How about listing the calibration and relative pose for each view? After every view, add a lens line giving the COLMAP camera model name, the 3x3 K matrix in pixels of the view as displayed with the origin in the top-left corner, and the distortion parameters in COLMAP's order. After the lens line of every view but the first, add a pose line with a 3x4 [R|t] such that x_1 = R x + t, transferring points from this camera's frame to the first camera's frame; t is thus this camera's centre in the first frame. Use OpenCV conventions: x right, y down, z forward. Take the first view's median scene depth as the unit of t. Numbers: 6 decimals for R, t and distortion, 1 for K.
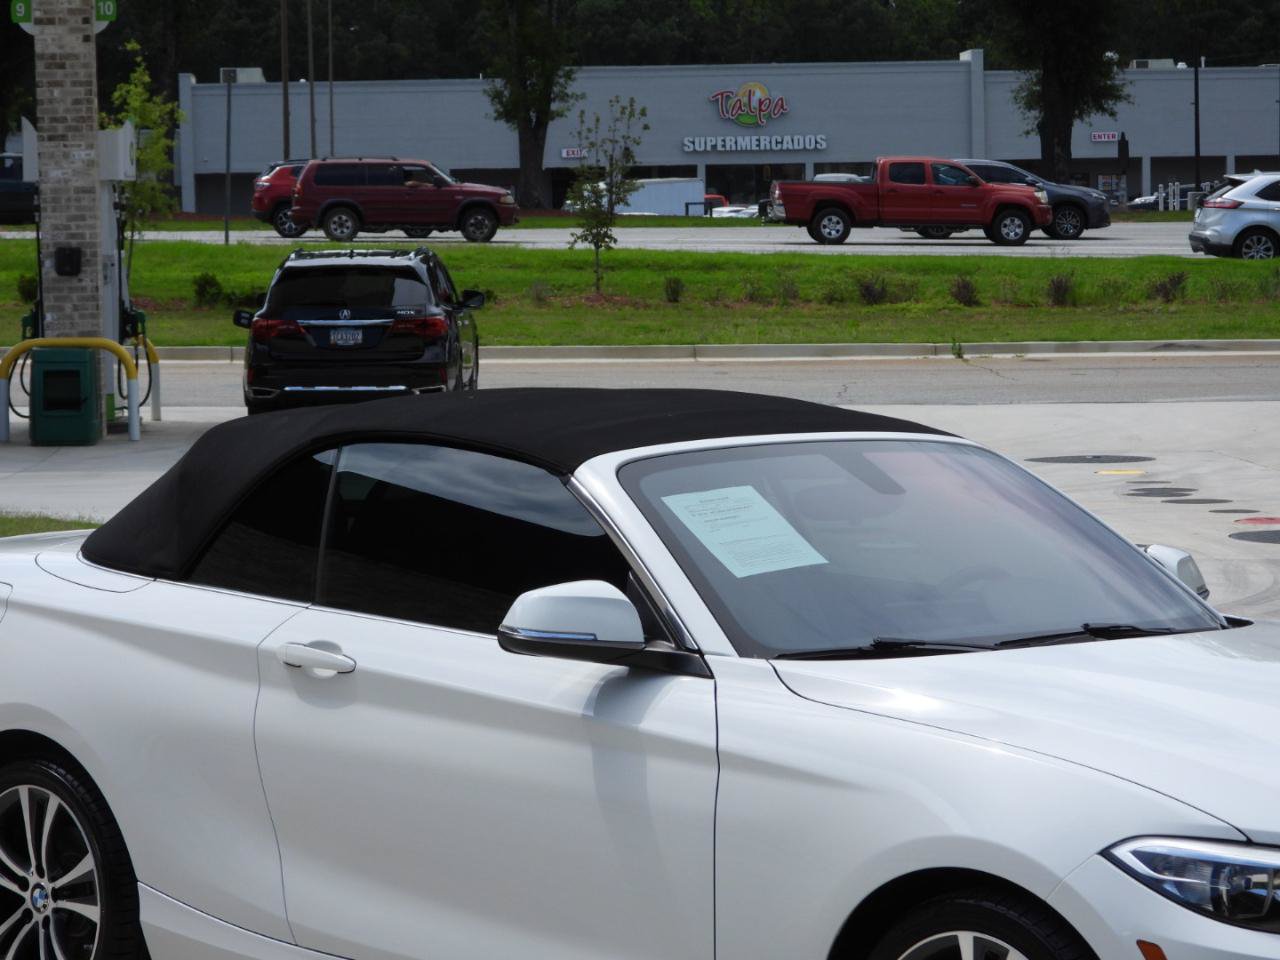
lens RADIAL K [[4062.9, 0, 640.0], [0, 4062.9, 480.0], [0, 0, 1]] dist [-0.052683, 1.136379]
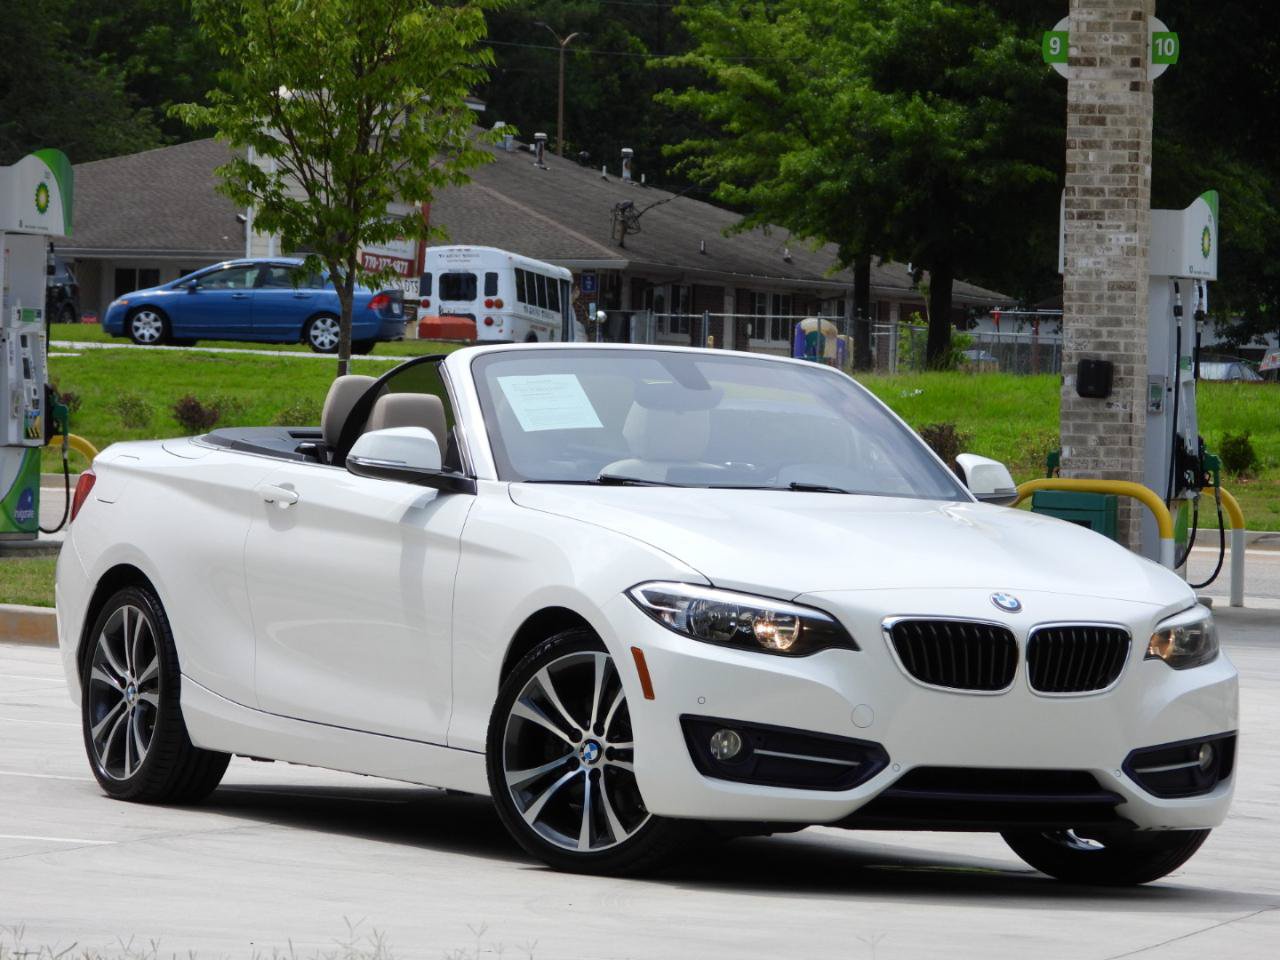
lens RADIAL K [[6910.8, 0, 640.0], [0, 6910.8, 480.0], [0, 0, 1]] dist [-0.107314, 10.497371]
pose [[0.956022, 0.045968, -0.289669, 0.151122], [-0.062080, 0.996979, -0.046674, 0.030046], [0.286649, 0.062604, 0.955988, -0.250642]]
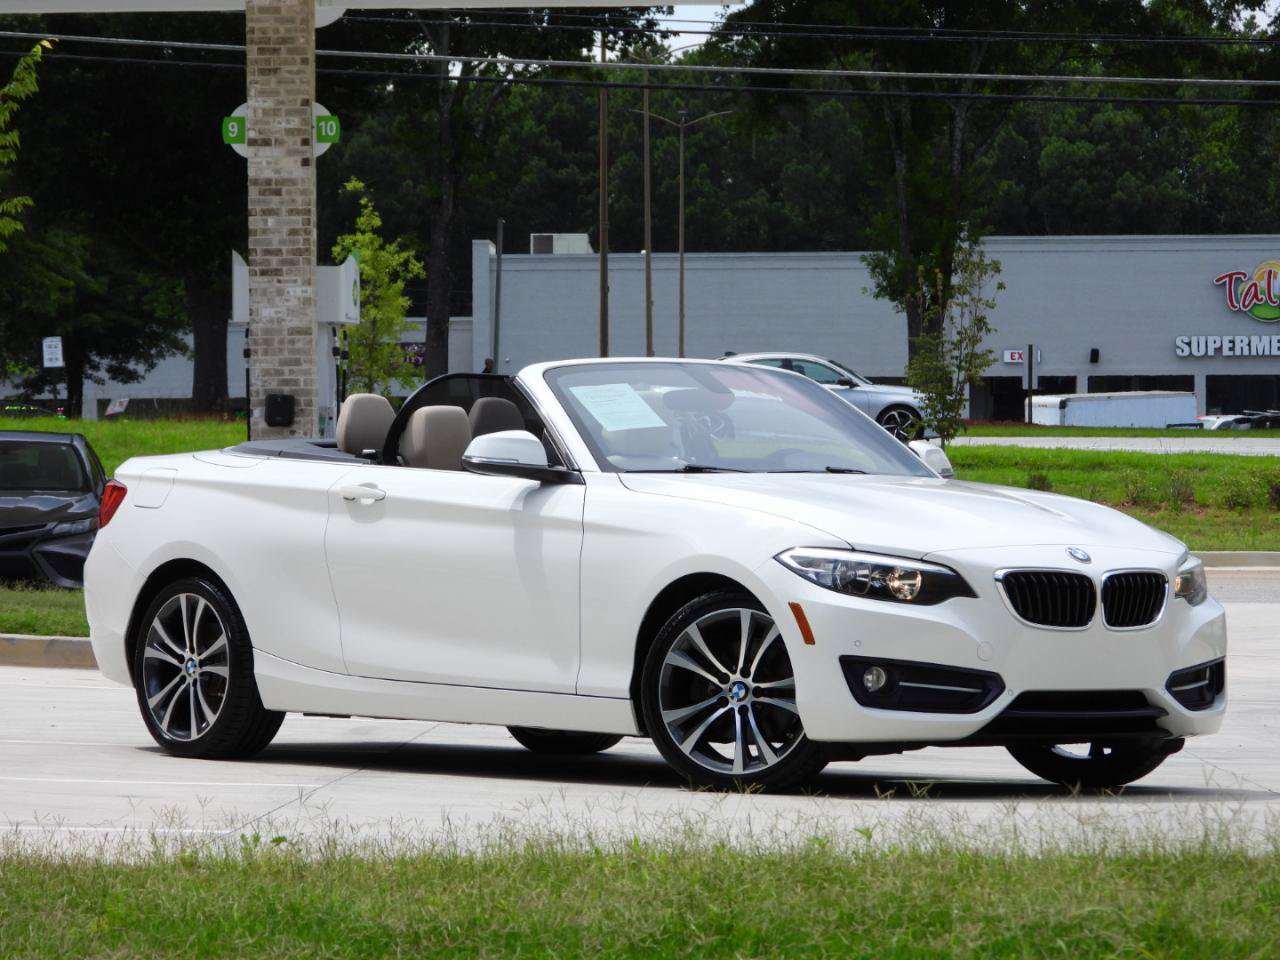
lens RADIAL K [[5930.6, 0, 640.0], [0, 5930.6, 480.0], [0, 0, 1]] dist [-0.063015, 3.236350]
pose [[0.996216, 0.012354, -0.086028, 0.049934], [-0.017609, 0.998007, -0.060597, 0.038746], [0.085108, 0.061883, 0.994448, -0.285590]]
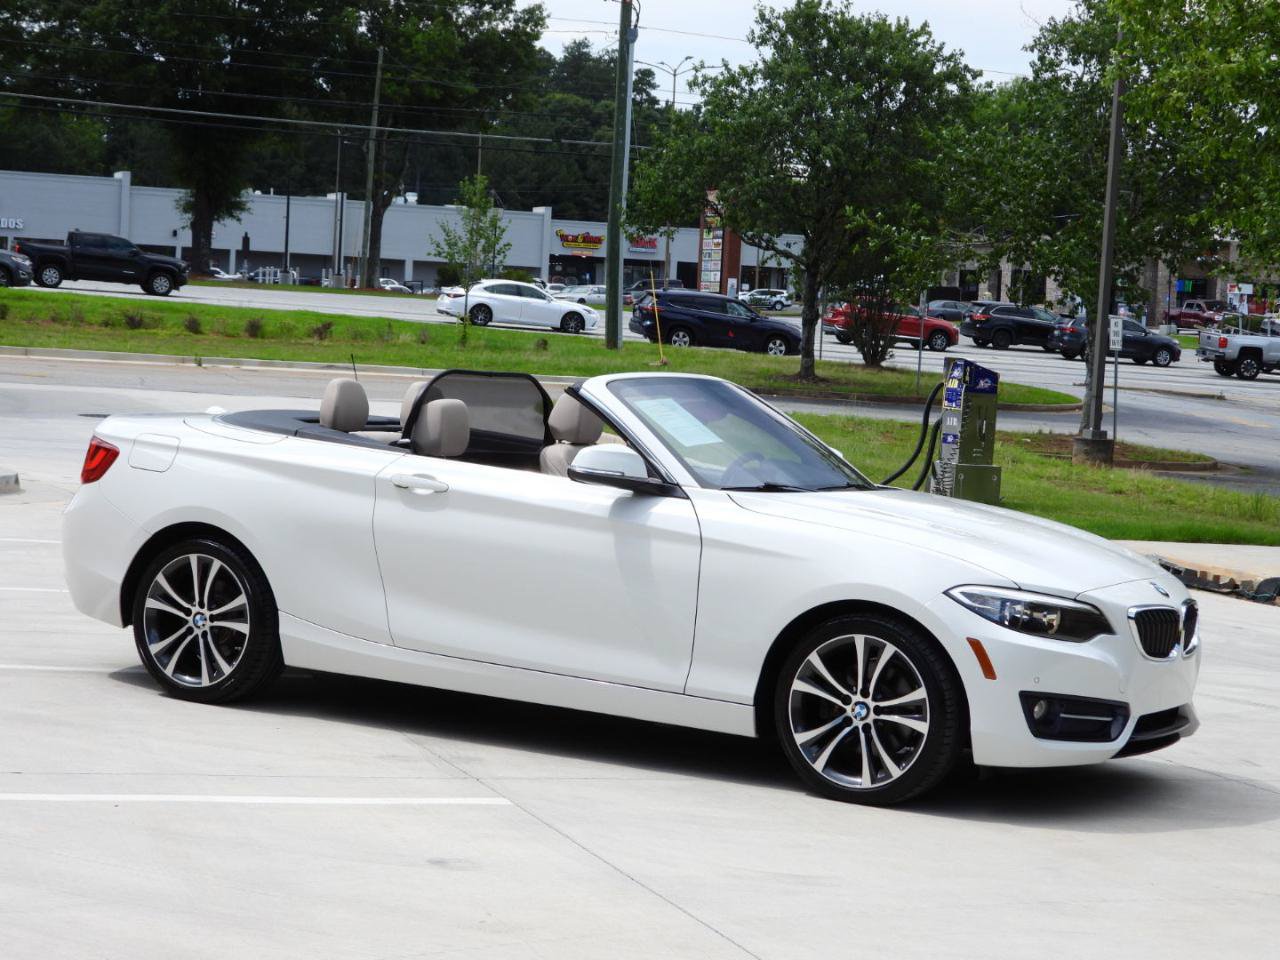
lens RADIAL K [[2602.8, 0, 640.0], [0, 2602.8, 480.0], [0, 0, 1]] dist [0.002151, 0.165377]
pose [[0.956395, 0.047917, 0.288120, -0.067897], [-0.050003, 0.998749, -0.000119, 0.008173], [-0.287765, -0.014293, 0.957594, -0.023928]]
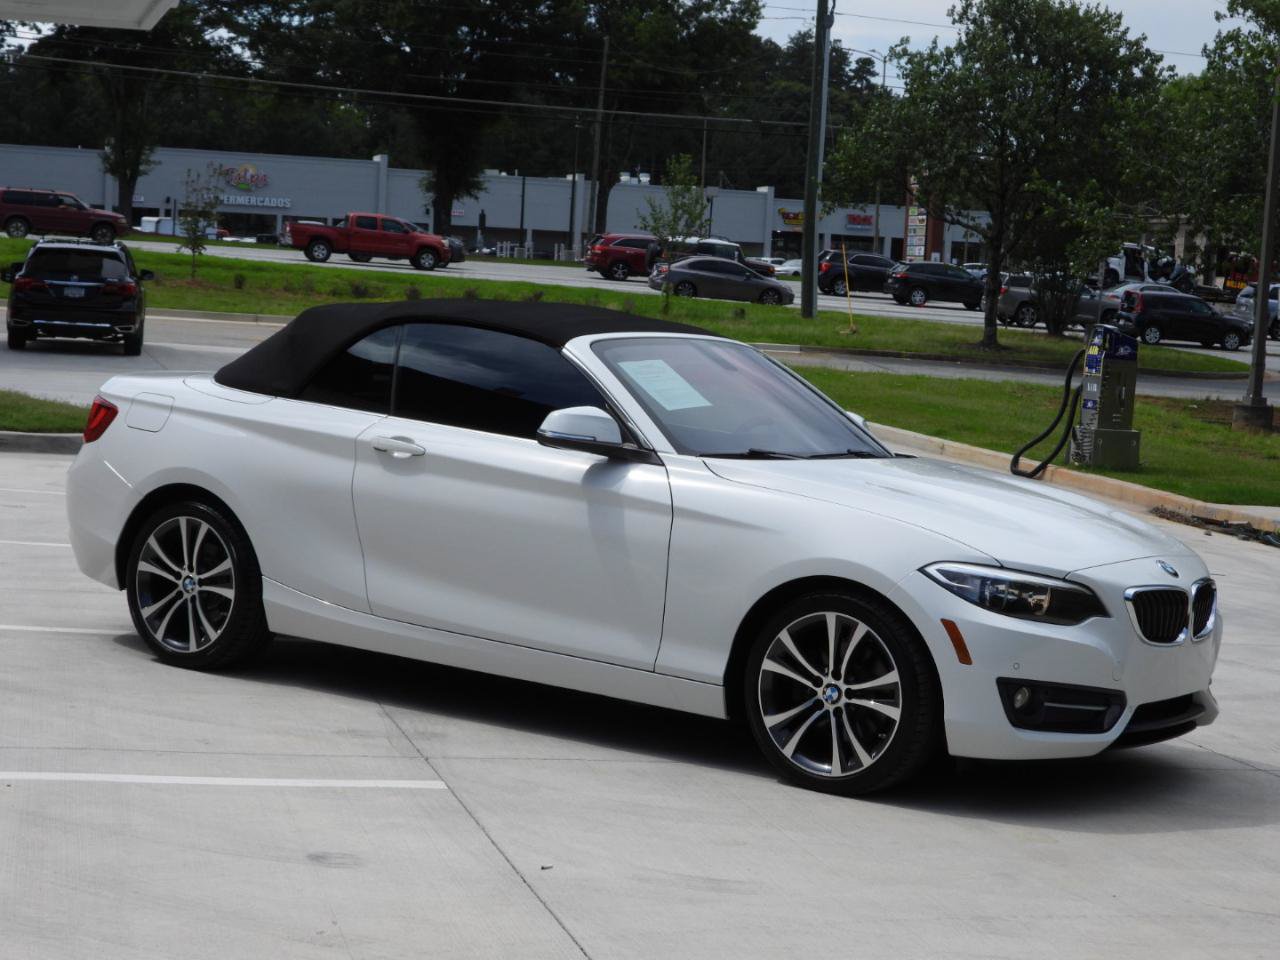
lens RADIAL K [[2403.6, 0, 640.0], [0, 2403.6, 480.0], [0, 0, 1]] dist [0.025469, -0.118409]
pose [[0.978368, 0.052259, 0.200161, -0.039135], [-0.057666, 0.998109, 0.021272, 0.006644], [-0.198671, -0.032354, 0.979532, -0.001202]]
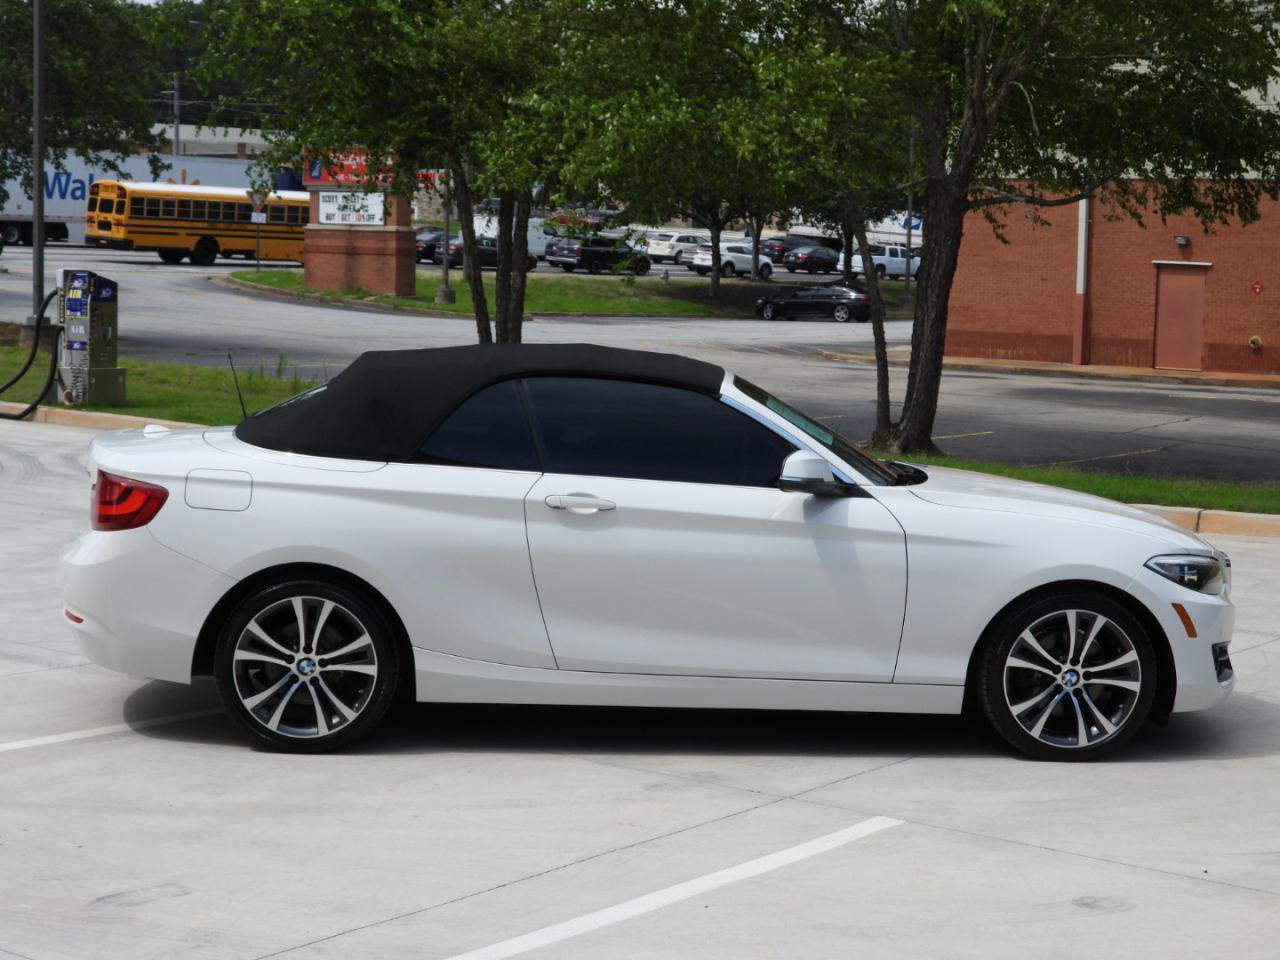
lens RADIAL K [[2219.0, 0, 638.0], [0, 2219.0, 456.6], [0, 0, 1]] dist [0.009243, 0.047273]
pose [[0.654695, -0.047451, 0.754403, -0.168097], [0.014683, 0.998638, 0.050070, -0.004949], [-0.755751, -0.021703, 0.654500, 0.078184]]
